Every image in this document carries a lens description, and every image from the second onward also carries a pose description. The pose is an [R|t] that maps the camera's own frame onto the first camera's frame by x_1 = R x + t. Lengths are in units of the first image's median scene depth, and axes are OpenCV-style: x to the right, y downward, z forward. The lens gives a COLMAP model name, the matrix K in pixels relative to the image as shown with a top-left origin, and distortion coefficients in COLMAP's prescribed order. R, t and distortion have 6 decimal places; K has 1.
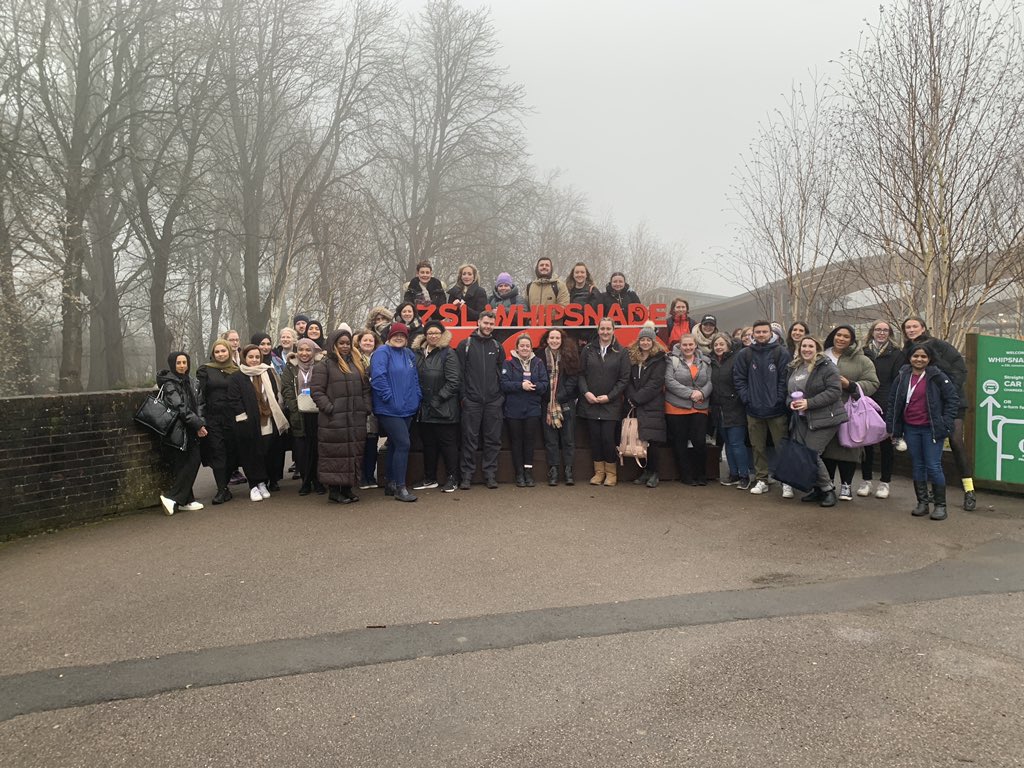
lens RADIAL K [[771.1, 0, 512.0], [0, 771.1, 384.0], [0, 0, 1]] dist [0.094962, -0.093254]
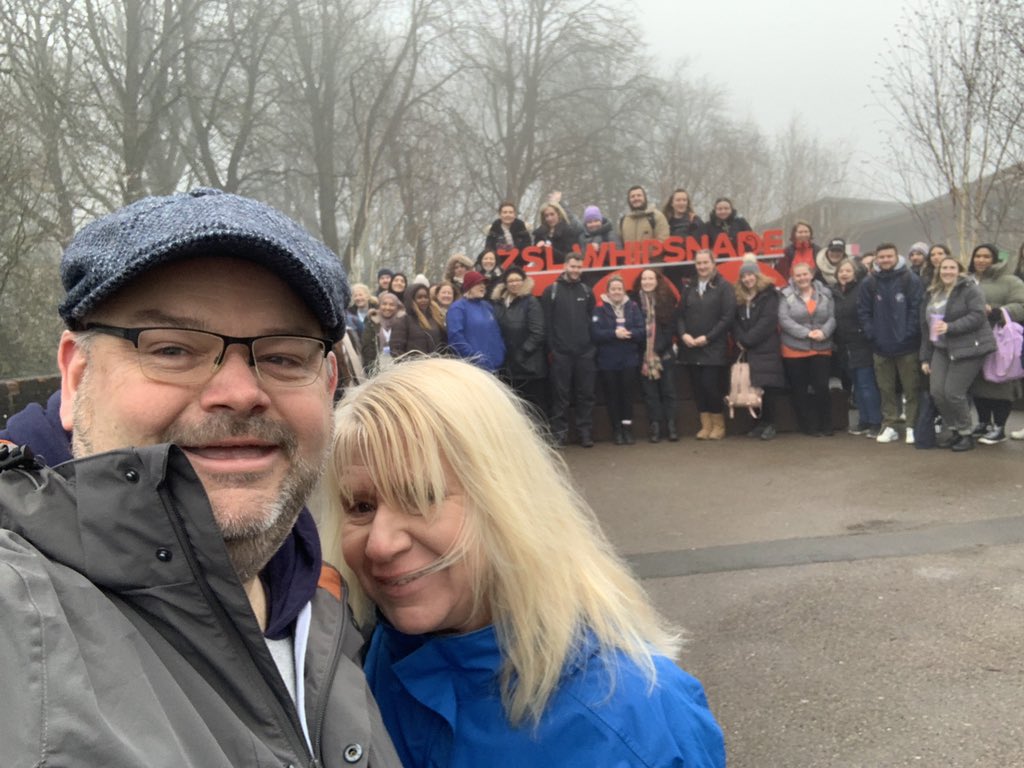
lens RADIAL K [[961.6, 0, 512.0], [0, 961.6, 384.0], [0, 0, 1]] dist [0.166878, -0.245125]
pose [[0.988196, -0.042489, -0.147184, 0.053075], [0.050018, 0.997602, 0.047836, 0.001234], [0.144798, -0.054633, 0.987952, -0.126741]]
